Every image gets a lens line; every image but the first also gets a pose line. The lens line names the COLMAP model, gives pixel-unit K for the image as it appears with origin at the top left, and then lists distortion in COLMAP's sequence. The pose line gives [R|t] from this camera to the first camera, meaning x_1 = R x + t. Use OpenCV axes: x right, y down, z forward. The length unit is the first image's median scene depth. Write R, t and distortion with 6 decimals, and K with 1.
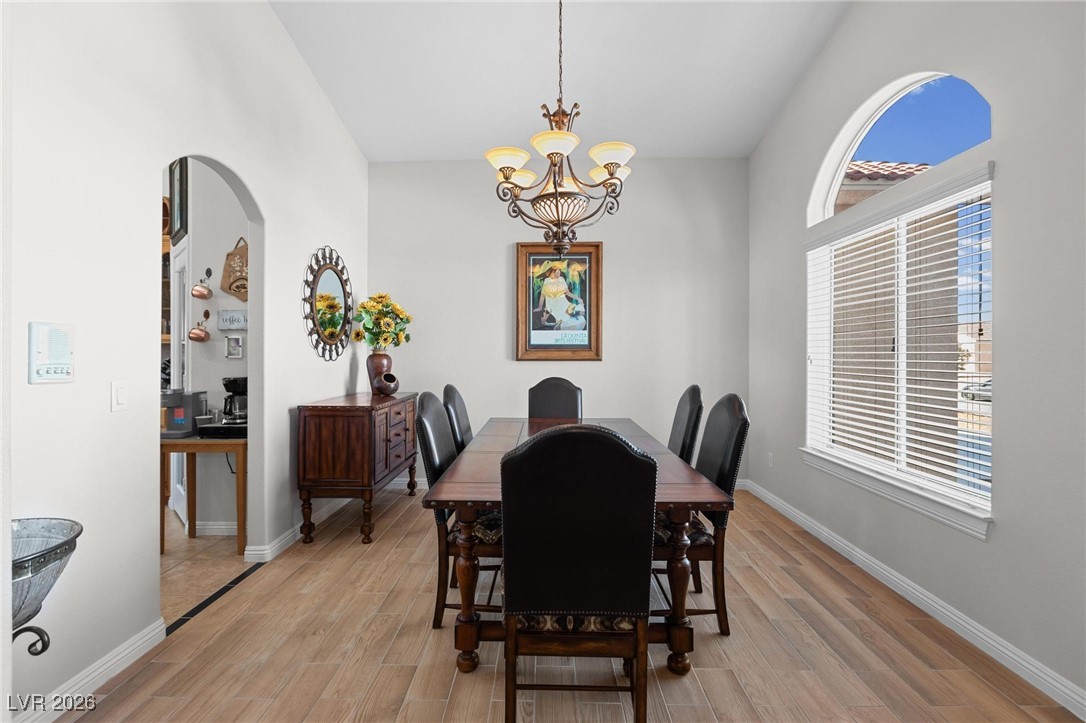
lens RADIAL K [[494.9, 0, 542.3], [0, 494.9, 352.9], [0, 0, 1]] dist [-0.006692, 0.000638]
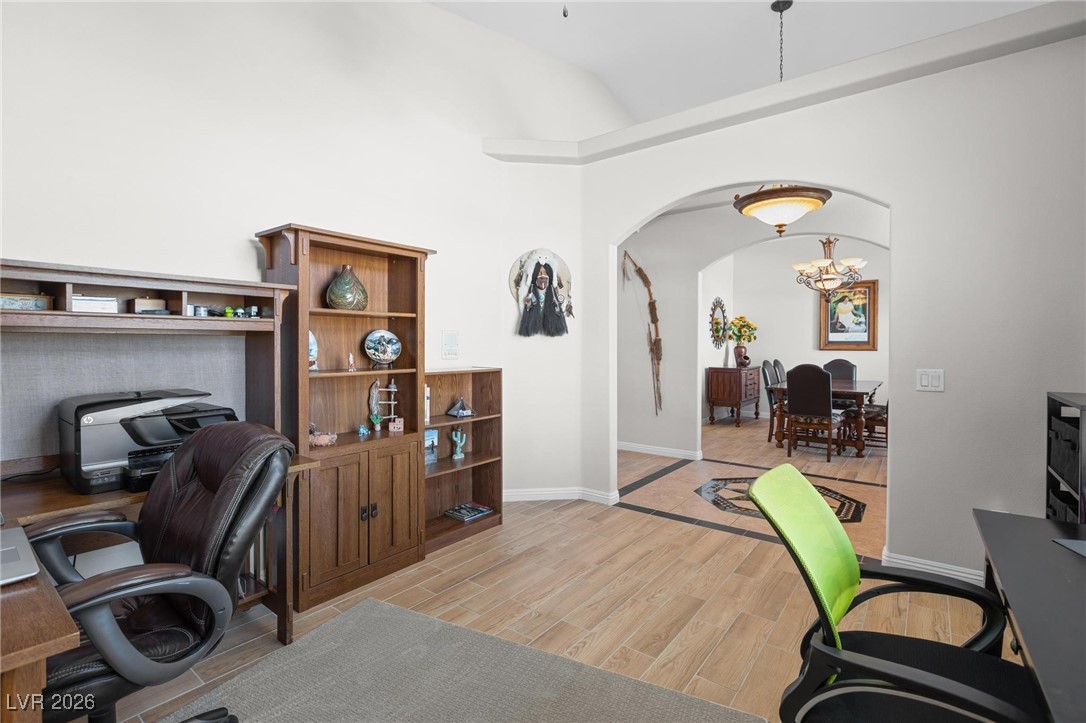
lens RADIAL K [[494.9, 0, 542.4], [0, 494.9, 350.2], [0, 0, 1]] dist [-0.006692, 0.000638]
pose [[0.796354, 0.008710, -0.604769, 0.246978], [-0.004429, 0.999953, 0.008570, 0.004993], [0.604815, -0.004146, 0.796355, -1.096402]]
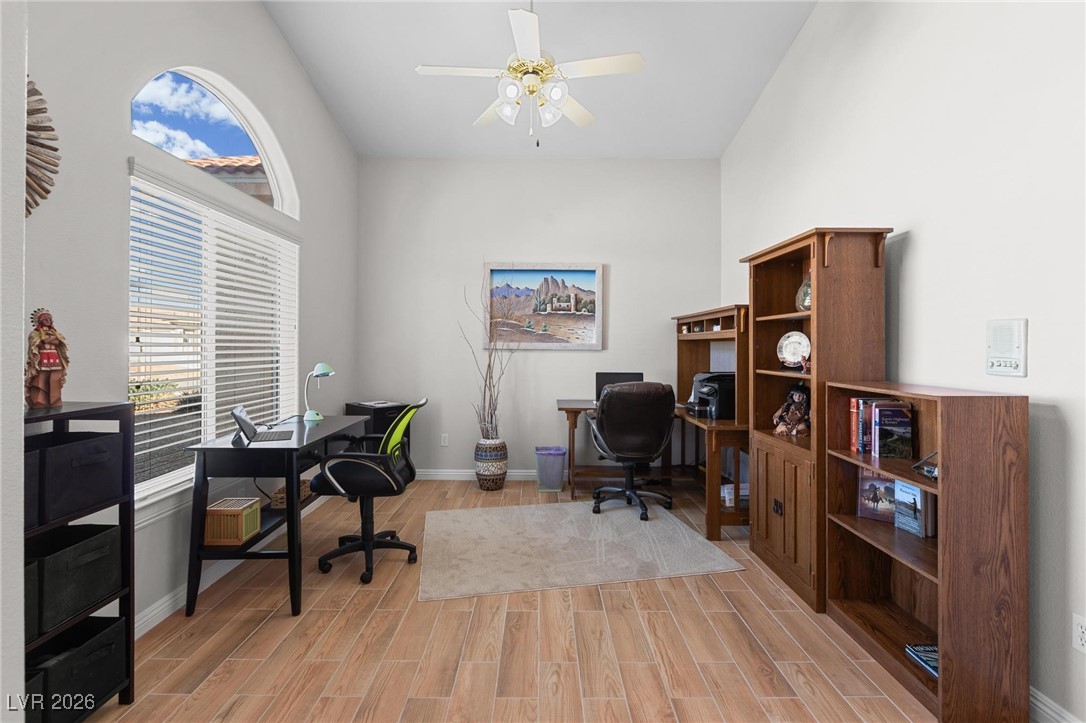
lens RADIAL K [[494.9, 0, 542.4], [0, 494.9, 351.9], [0, 0, 1]] dist [-0.006692, 0.000638]
pose [[-0.999894, -0.000516, -0.014548, -0.695356], [-0.000680, 0.999936, 0.011329, -0.002578], [0.014541, 0.011337, -0.999830, 3.025251]]
